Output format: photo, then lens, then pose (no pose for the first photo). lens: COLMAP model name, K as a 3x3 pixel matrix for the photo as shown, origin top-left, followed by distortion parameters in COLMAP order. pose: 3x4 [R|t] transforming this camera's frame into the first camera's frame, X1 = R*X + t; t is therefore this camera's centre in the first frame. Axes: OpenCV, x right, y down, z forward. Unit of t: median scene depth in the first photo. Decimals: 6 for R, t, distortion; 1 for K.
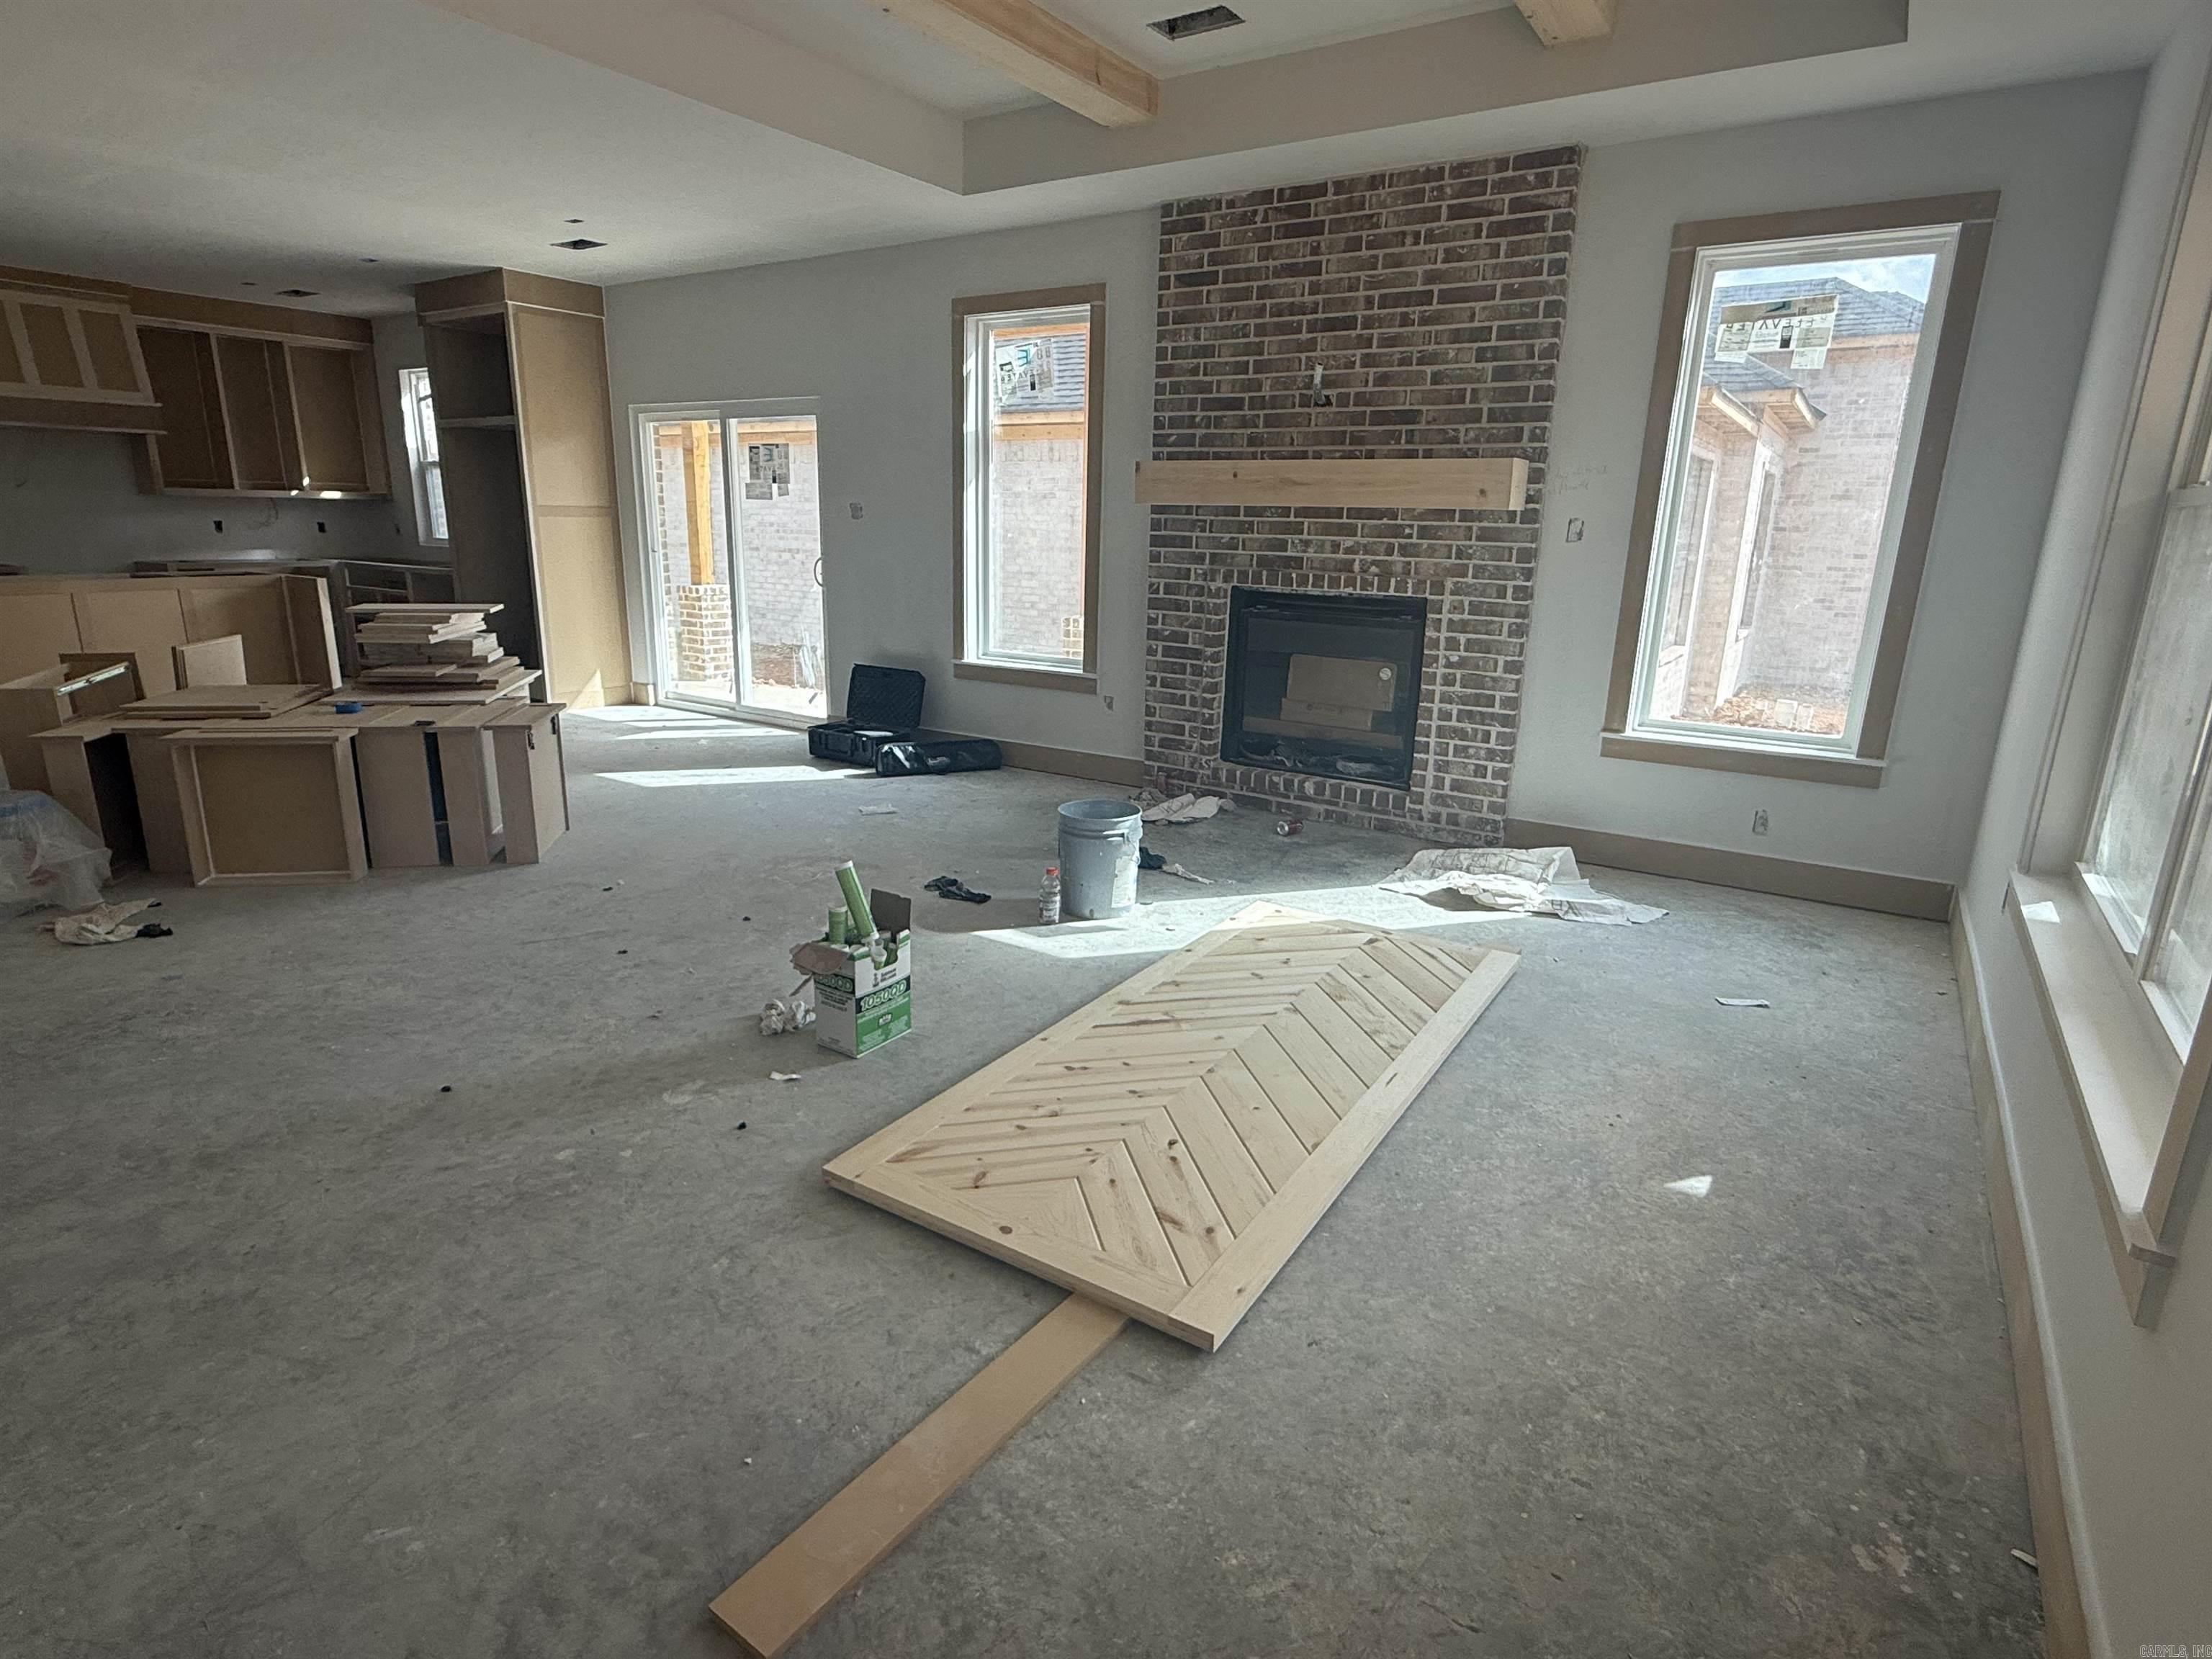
lens RADIAL K [[1152.1, 0, 1095.1], [0, 1152.1, 825.8], [0, 0, 1]] dist [-0.002802, 0.001325]
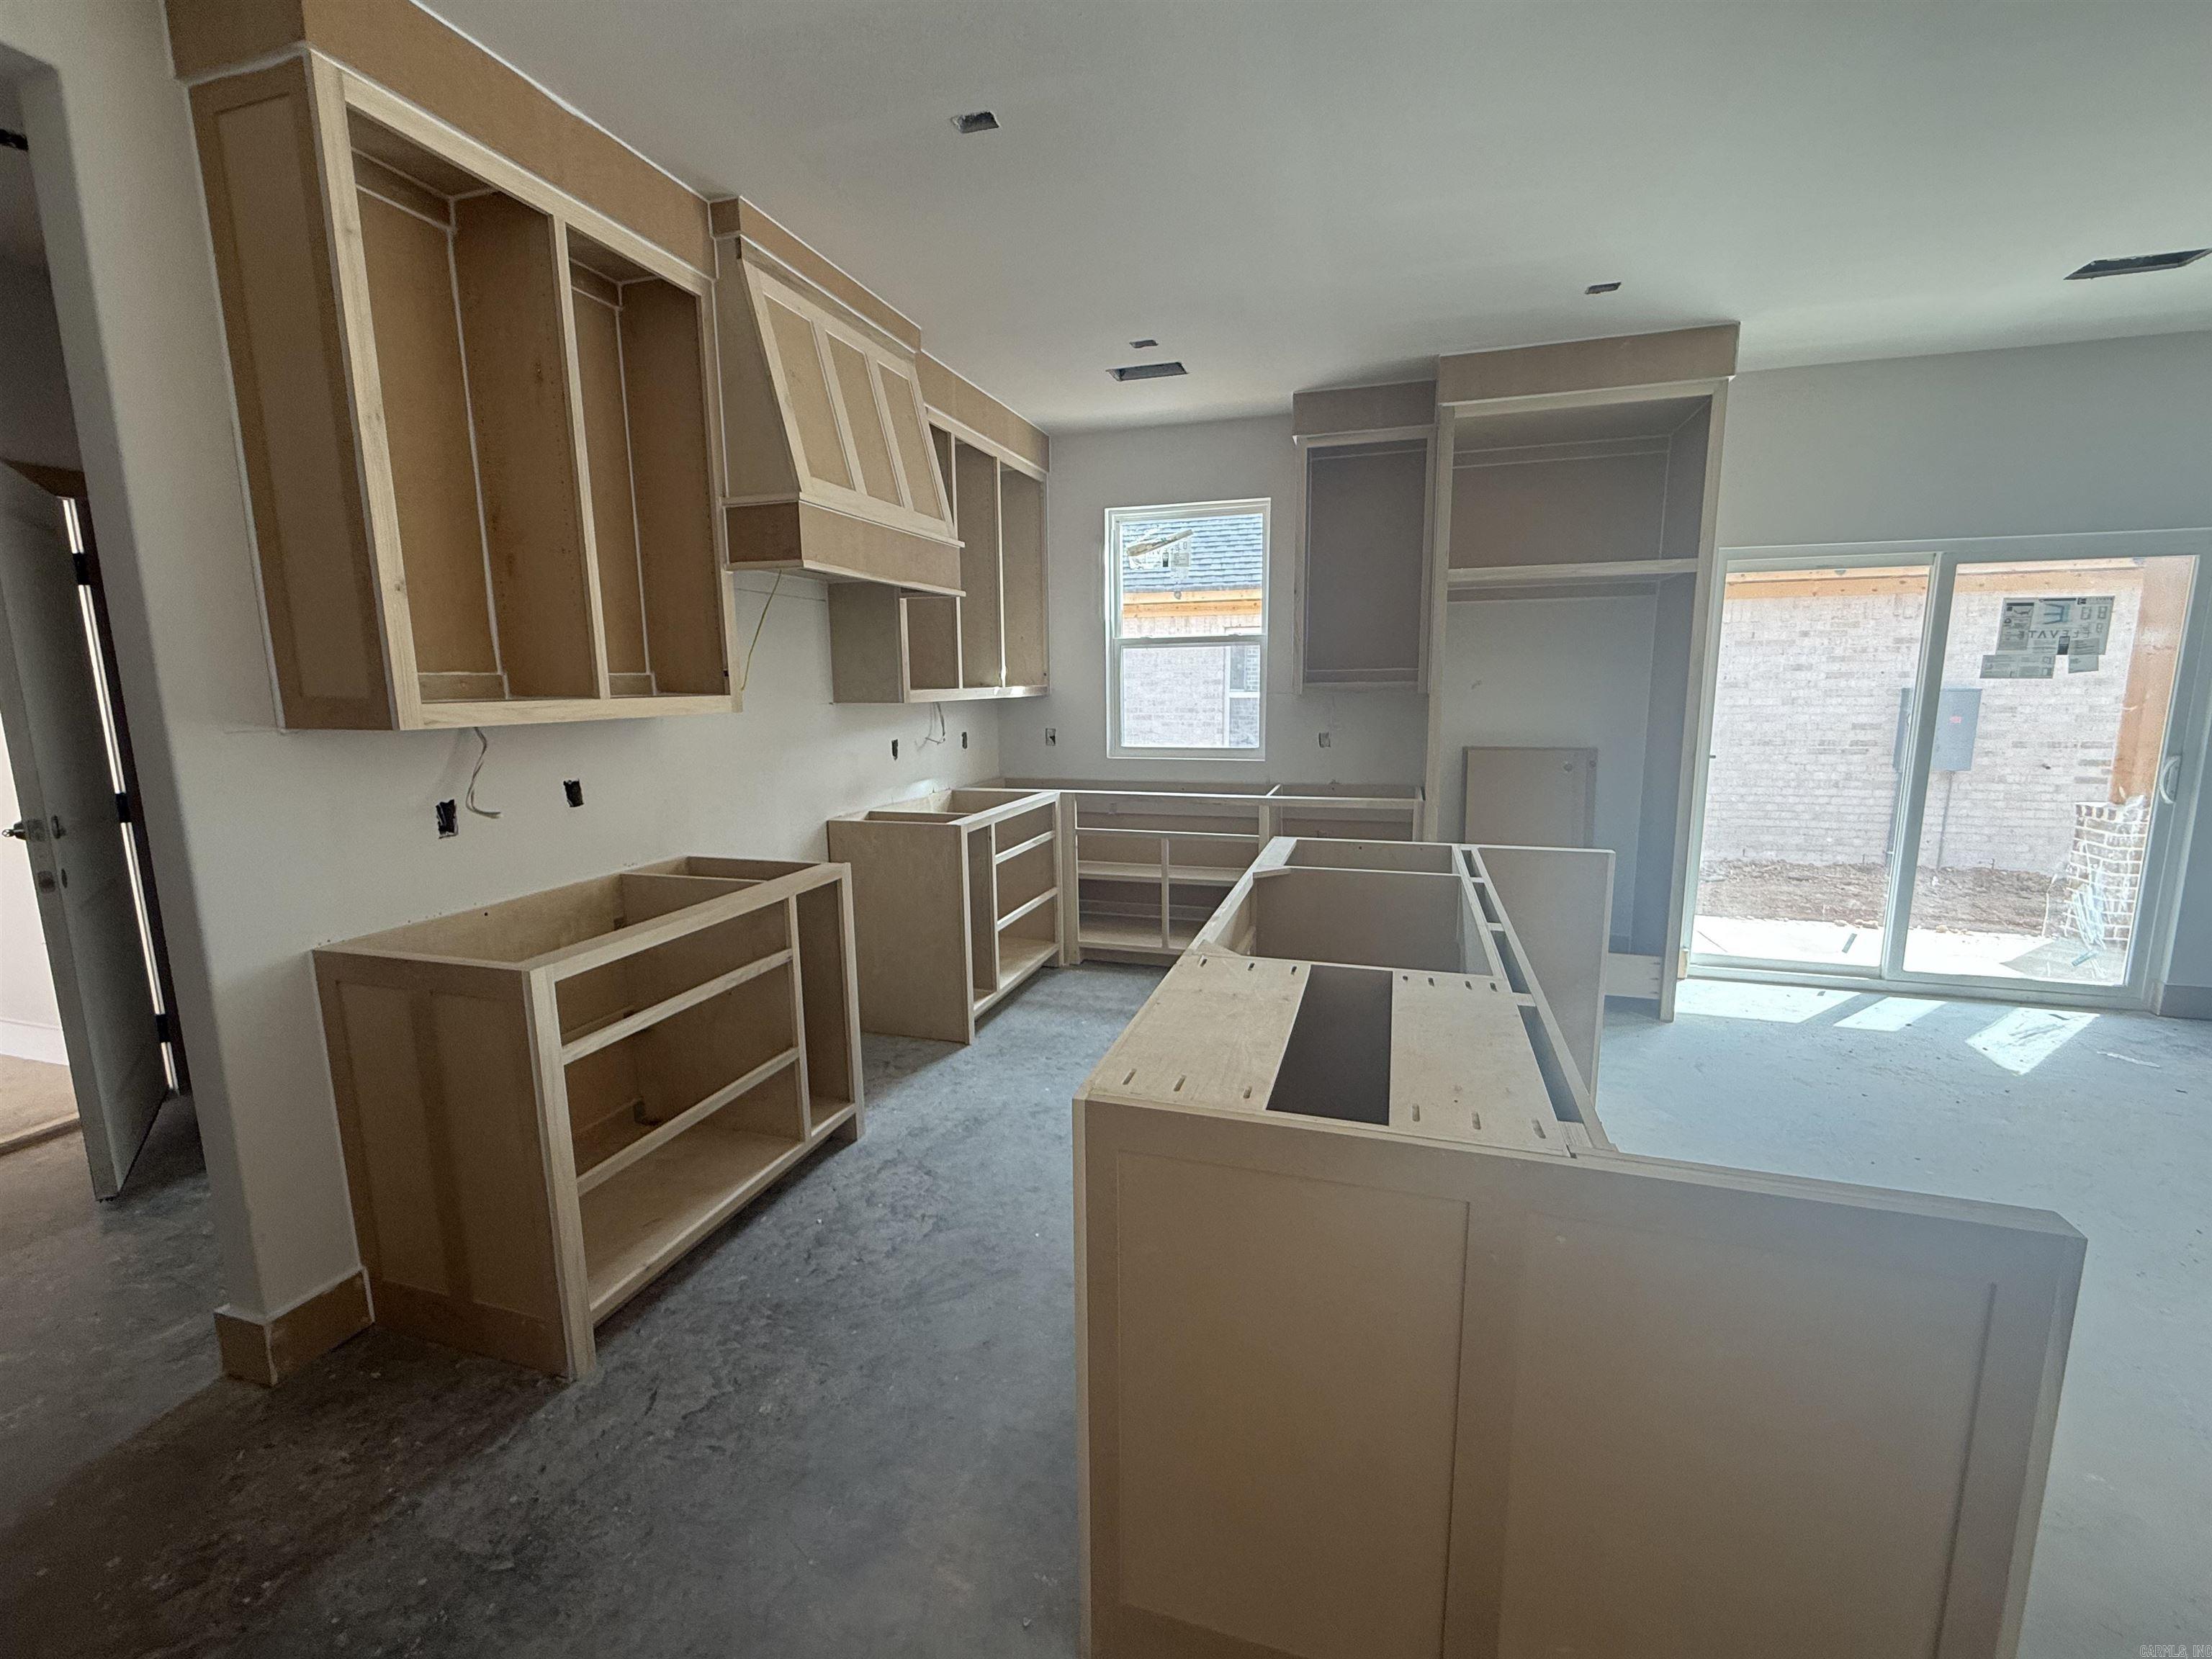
lens RADIAL K [[899.1, 0, 1041.7], [0, 899.1, 823.4], [0, 0, 1]] dist [0.006495, -0.000572]
pose [[0.958076, -0.075573, 0.276366, -1.499679], [0.102100, 0.991316, -0.082870, -0.318033], [-0.267703, 0.107613, 0.957473, 0.972422]]
